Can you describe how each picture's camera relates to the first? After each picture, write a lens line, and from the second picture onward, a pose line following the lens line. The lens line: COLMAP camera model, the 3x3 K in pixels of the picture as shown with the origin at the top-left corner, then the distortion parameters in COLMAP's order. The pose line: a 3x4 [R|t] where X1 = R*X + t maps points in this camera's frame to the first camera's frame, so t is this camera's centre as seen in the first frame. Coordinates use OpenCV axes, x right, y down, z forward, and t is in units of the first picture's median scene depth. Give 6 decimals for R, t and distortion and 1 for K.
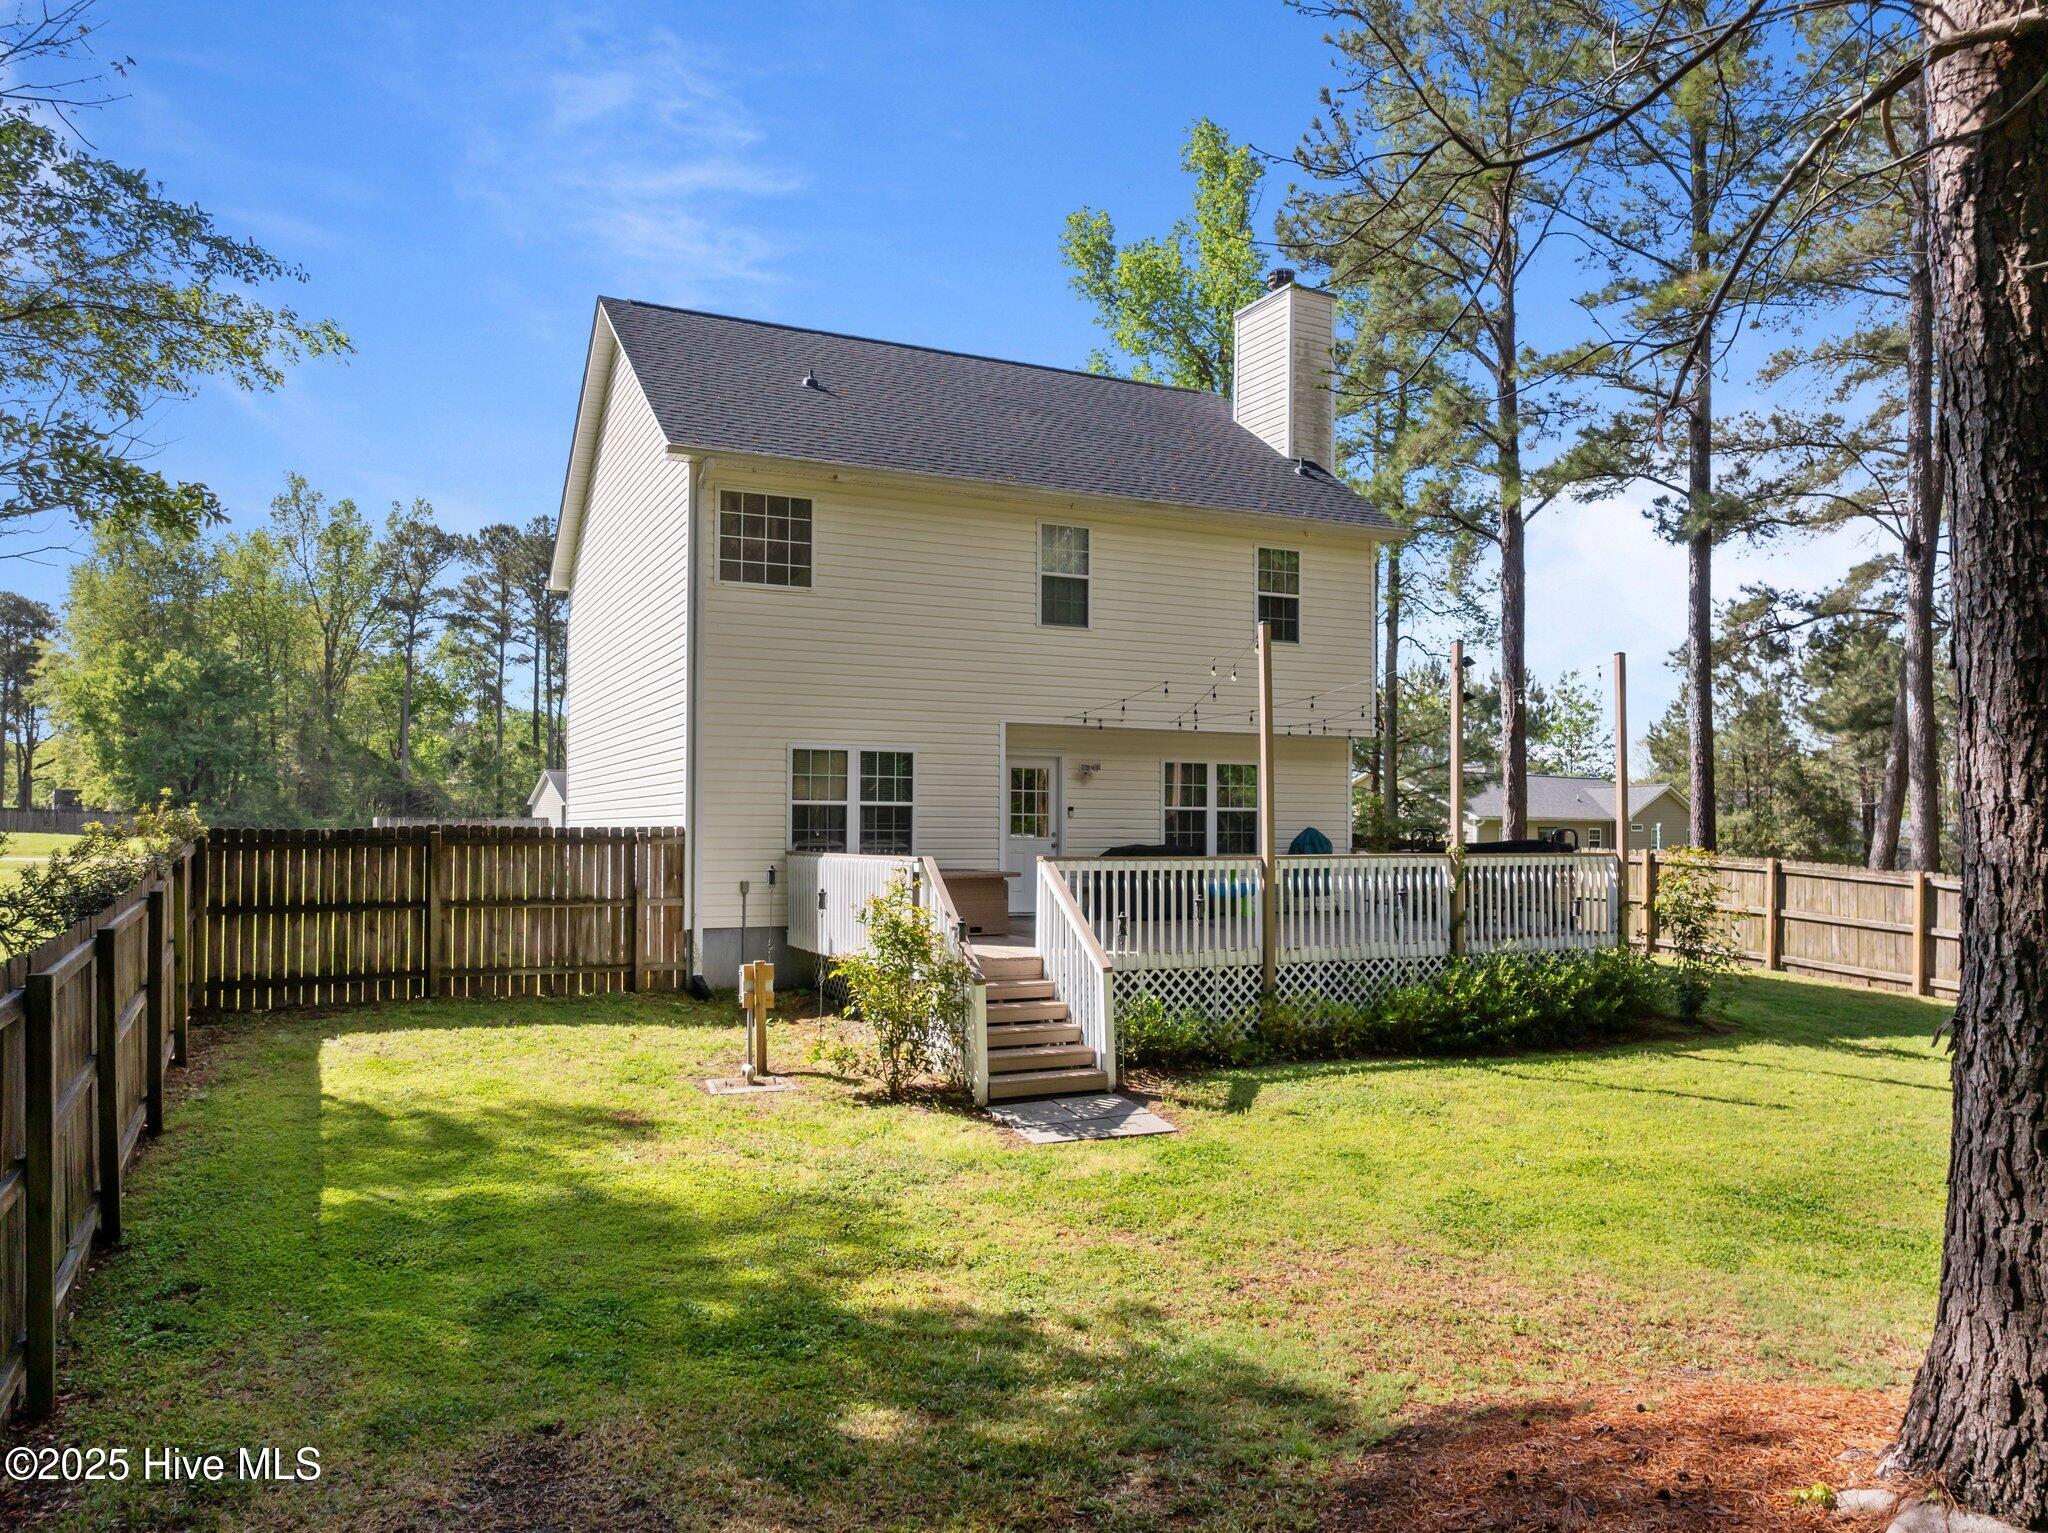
lens RADIAL K [[1446.1, 0, 1024.1], [0, 1446.1, 814.3], [0, 0, 1]] dist [-0.018145, -0.004558]
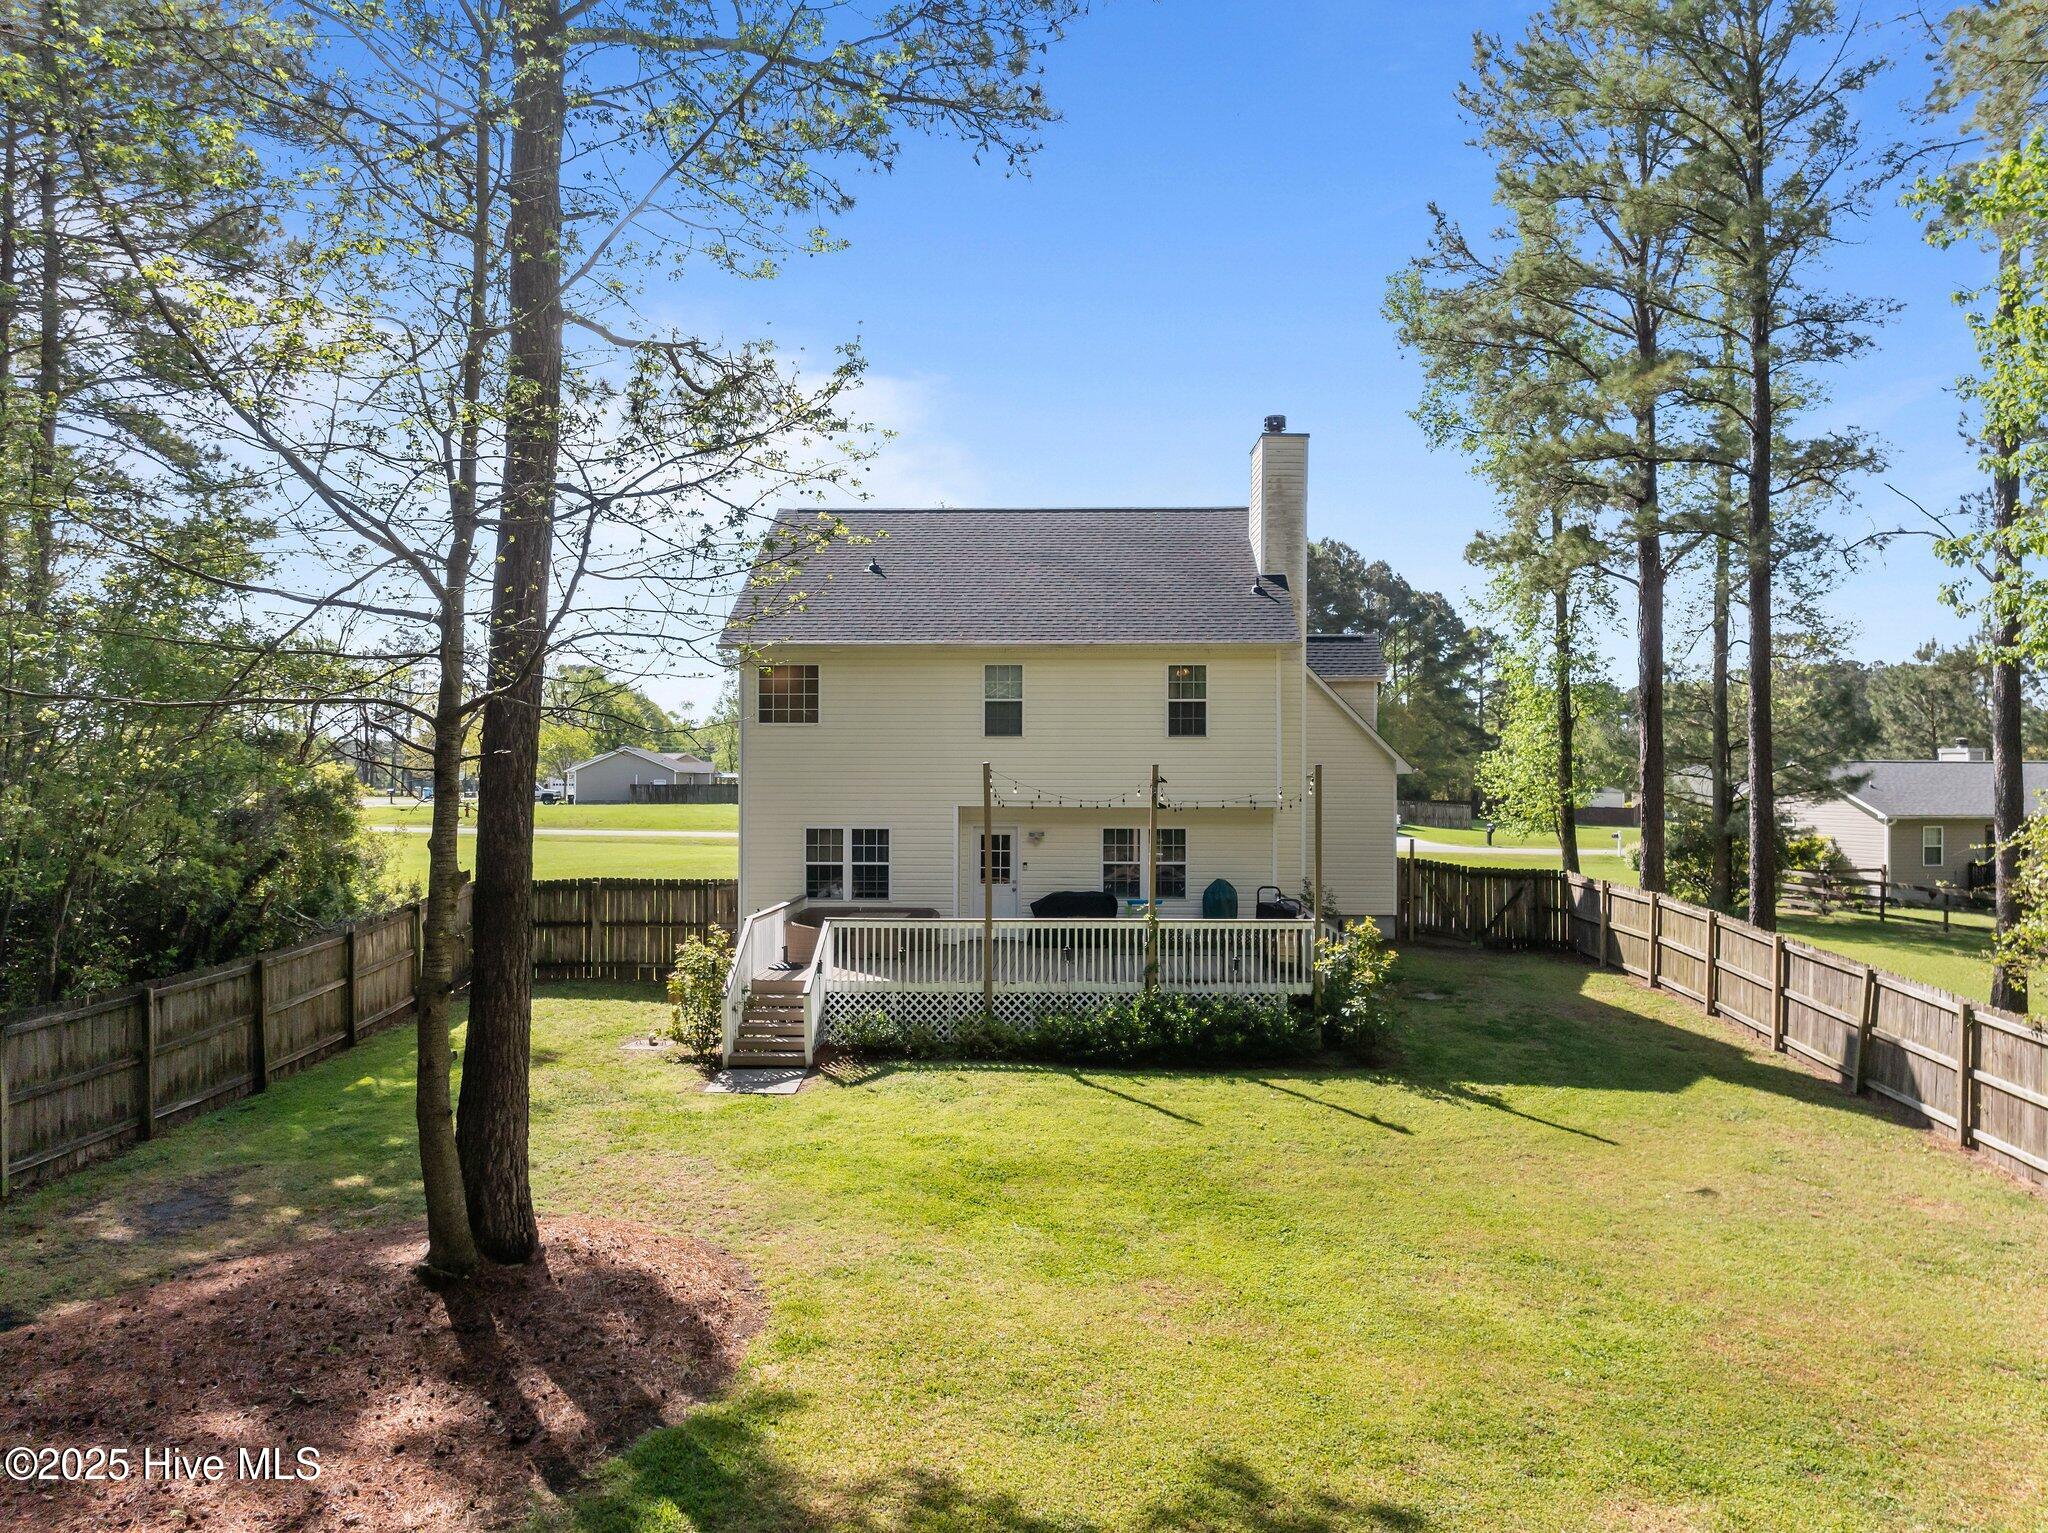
lens RADIAL K [[1407.0, 0, 1019.4], [0, 1407.0, 773.8], [0, 0, 1]] dist [-0.043258, 0.002239]
pose [[0.885358, -0.006313, -0.464868, 0.750246], [0.008851, 0.999955, 0.003278, -0.108375], [0.464826, -0.007017, 0.885374, -0.226517]]
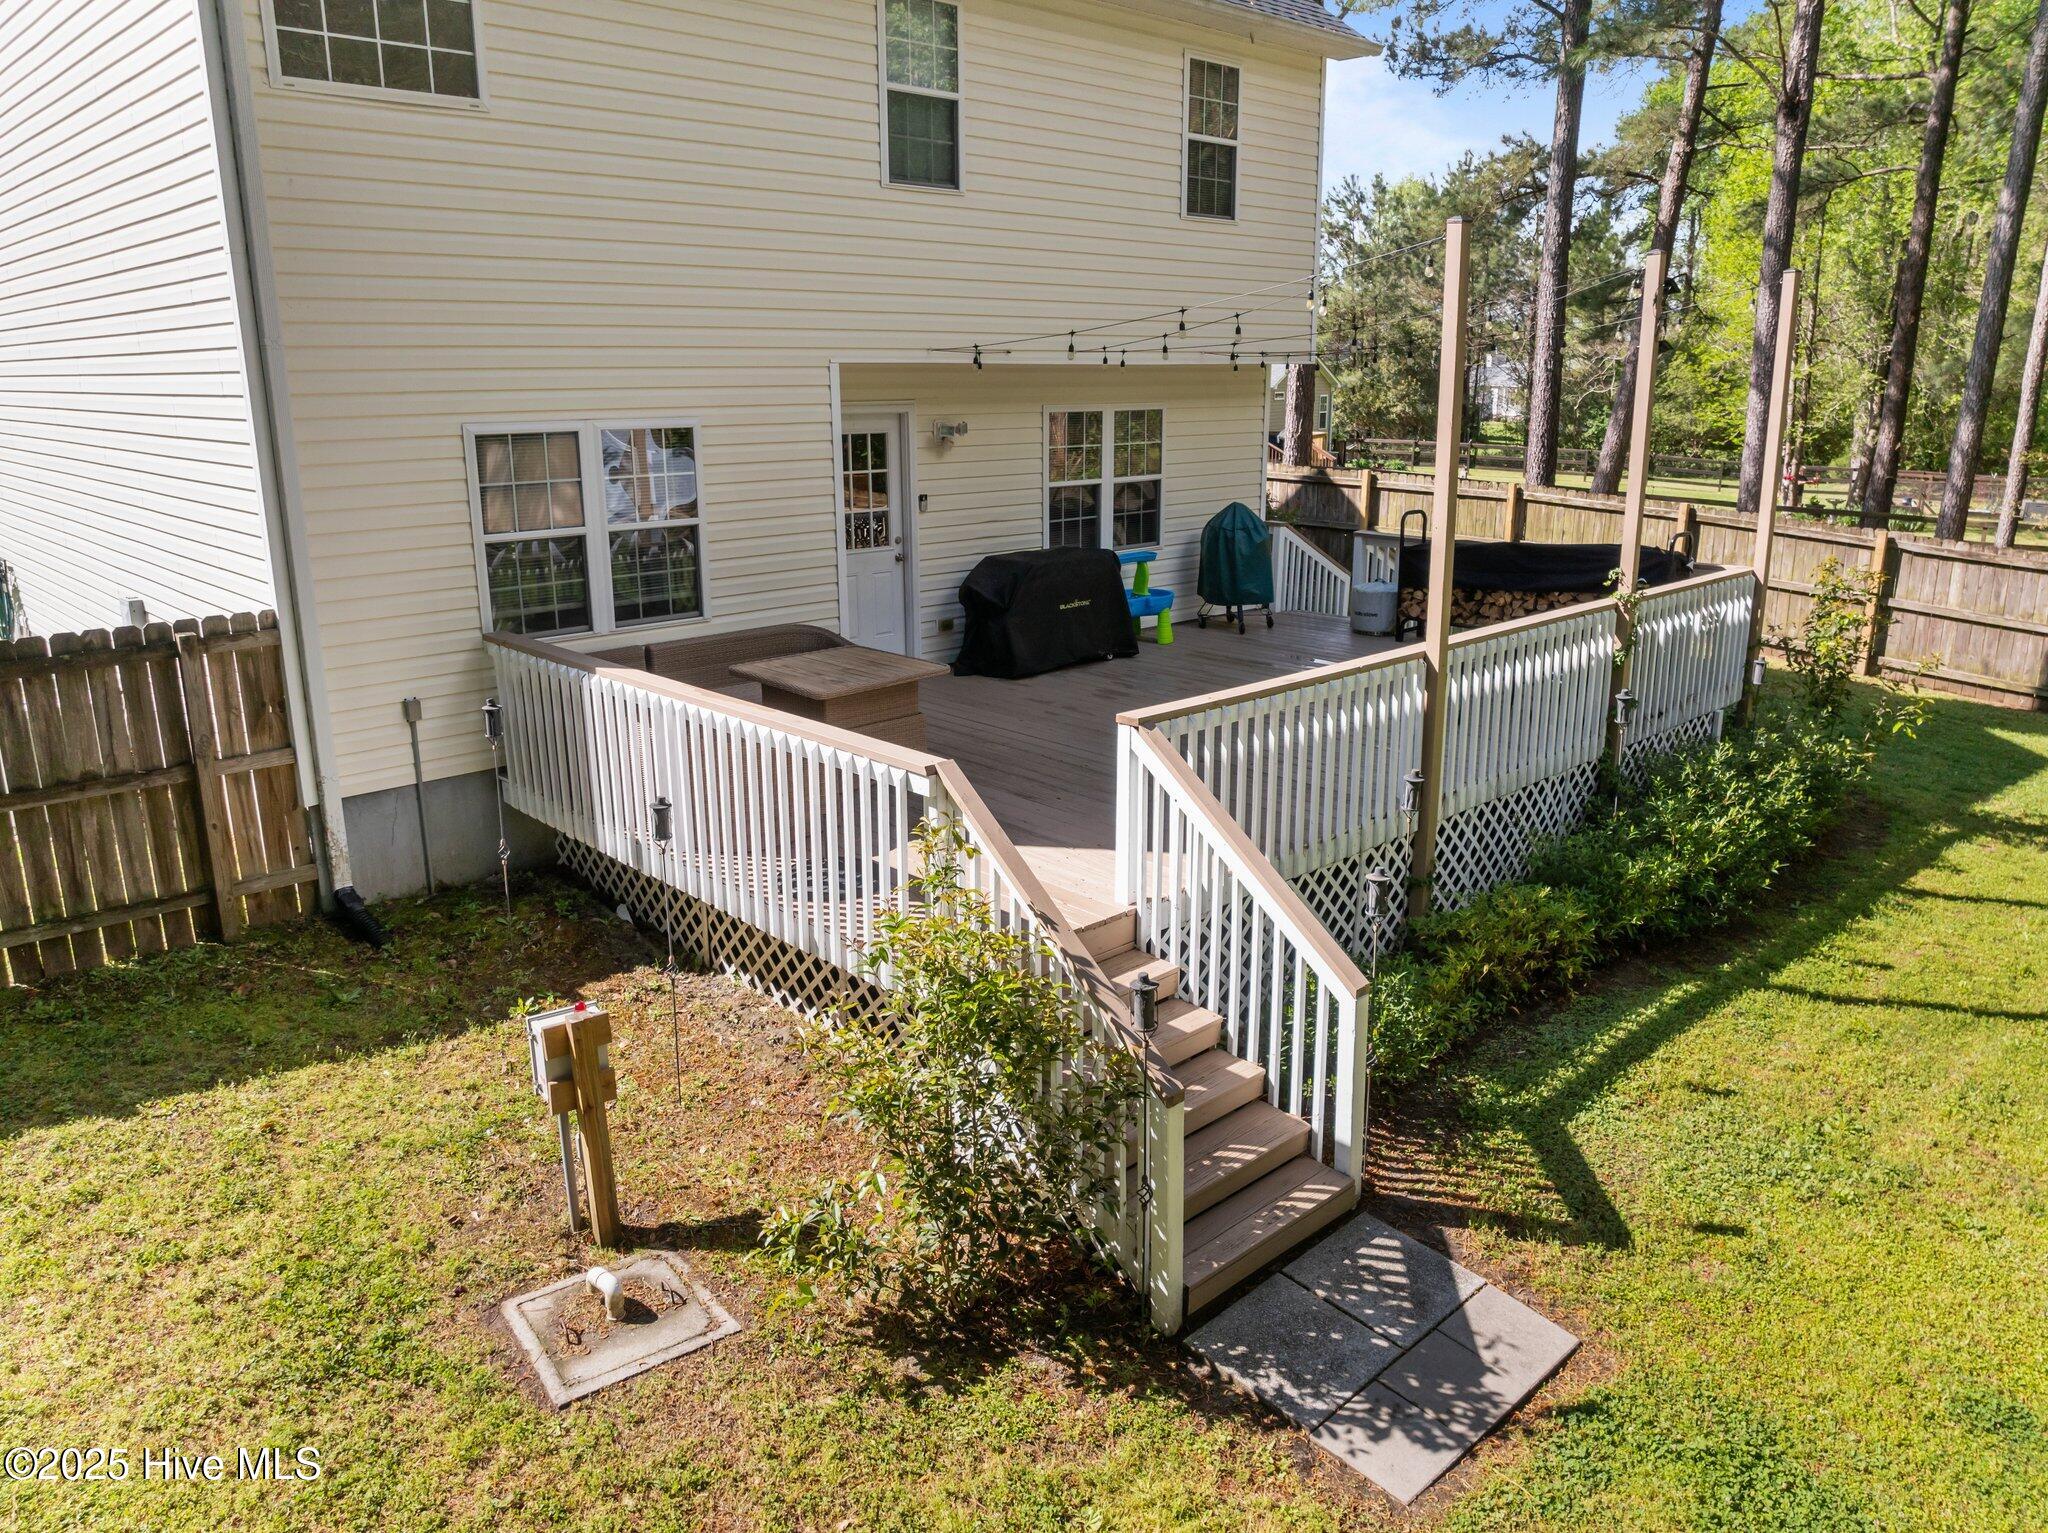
lens RADIAL K [[1431.9, 0, 1028.6], [0, 1431.9, 767.8], [0, 0, 1]] dist [-0.030658, -0.012115]
pose [[0.948752, -0.091050, 0.302620, -0.139033], [0.001877, 0.959202, 0.282714, -0.075429], [-0.316015, -0.267658, 0.910216, 0.450700]]
